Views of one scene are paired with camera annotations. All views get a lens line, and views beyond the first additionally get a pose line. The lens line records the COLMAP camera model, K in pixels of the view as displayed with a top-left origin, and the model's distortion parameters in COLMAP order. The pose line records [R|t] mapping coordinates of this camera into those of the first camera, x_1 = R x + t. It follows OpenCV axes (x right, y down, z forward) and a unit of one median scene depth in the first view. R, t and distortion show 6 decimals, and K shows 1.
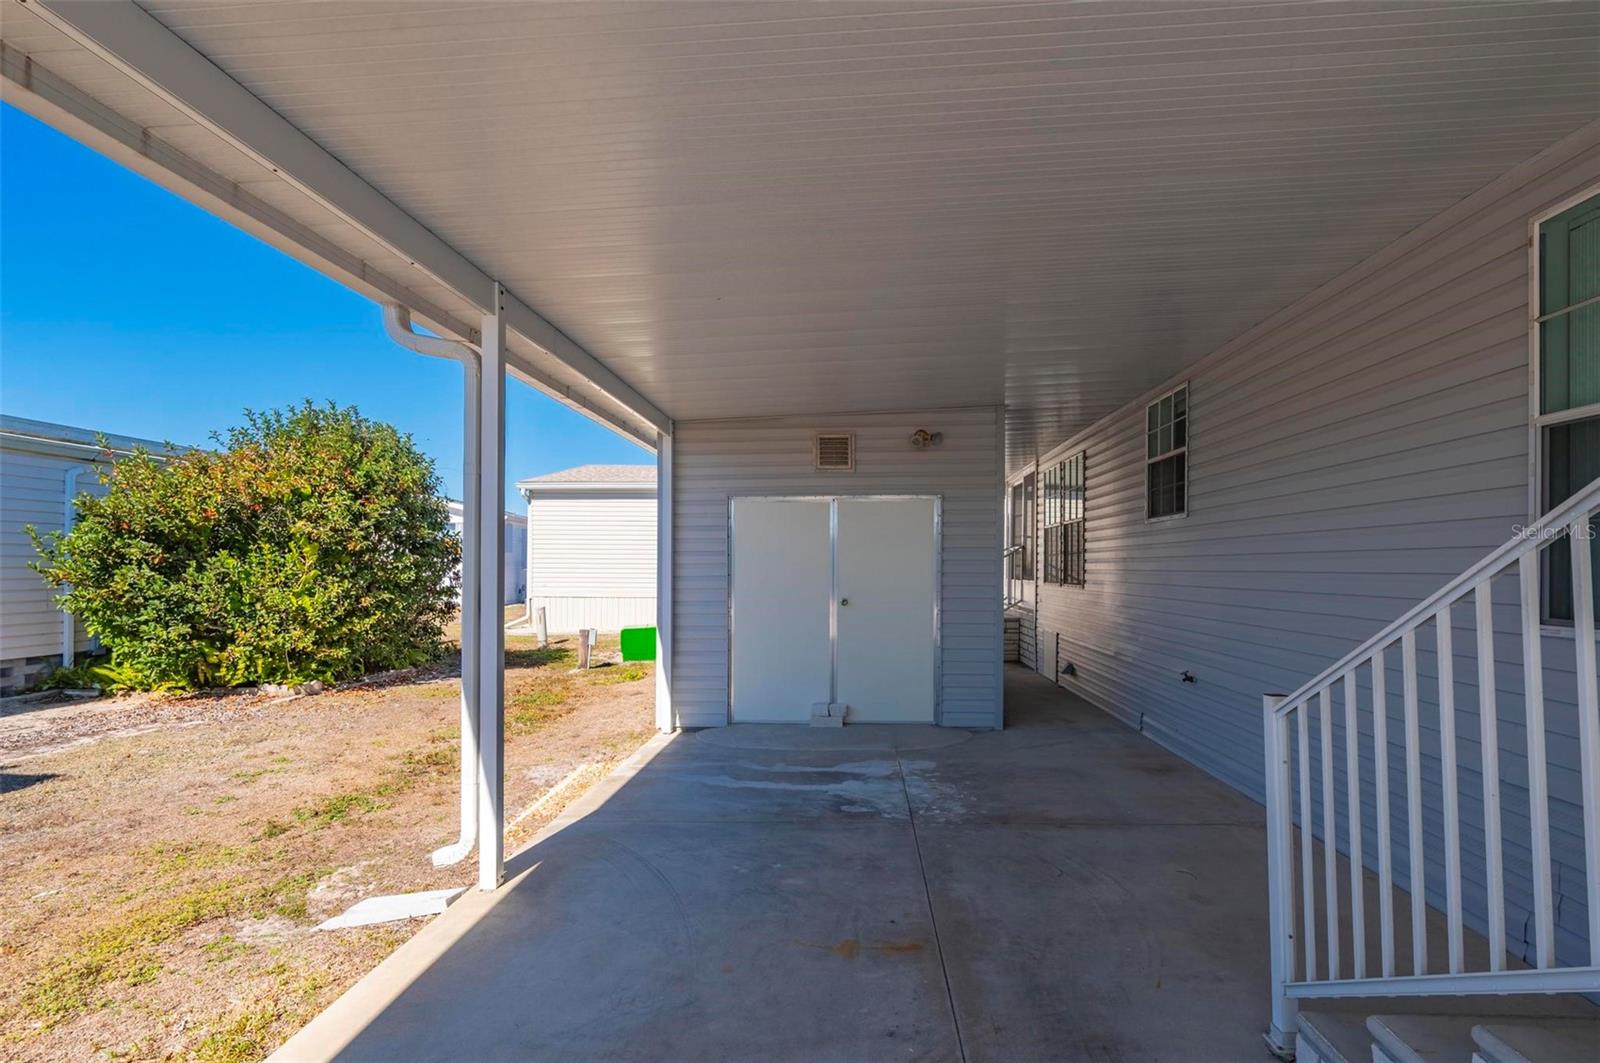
lens RADIAL K [[707.0, 0, 849.1], [0, 707.0, 566.9], [0, 0, 1]] dist [0.001654, 0.000164]
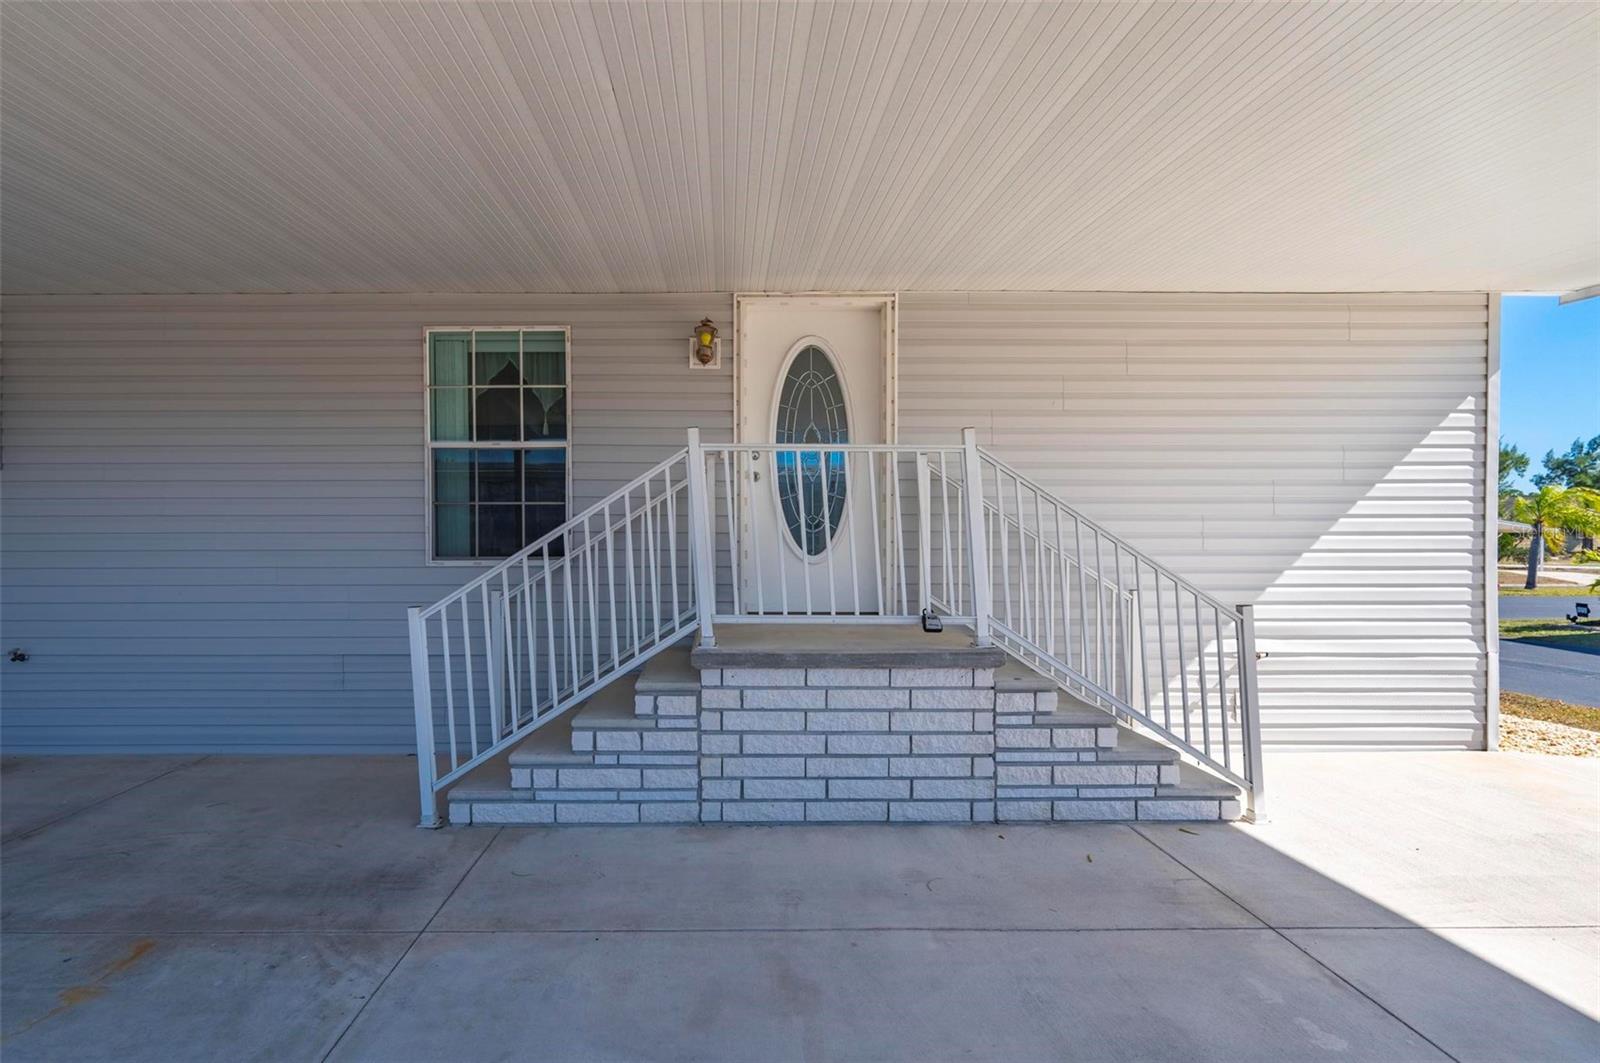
lens RADIAL K [[752.0, 0, 717.4], [0, 752.0, 543.0], [0, 0, 1]] dist [0.000172, -0.000102]
pose [[-0.004887, -0.007496, 0.999960, -0.353980], [-0.000390, 0.999972, 0.007494, 0.009260], [-0.999988, -0.000353, -0.004890, 0.117921]]
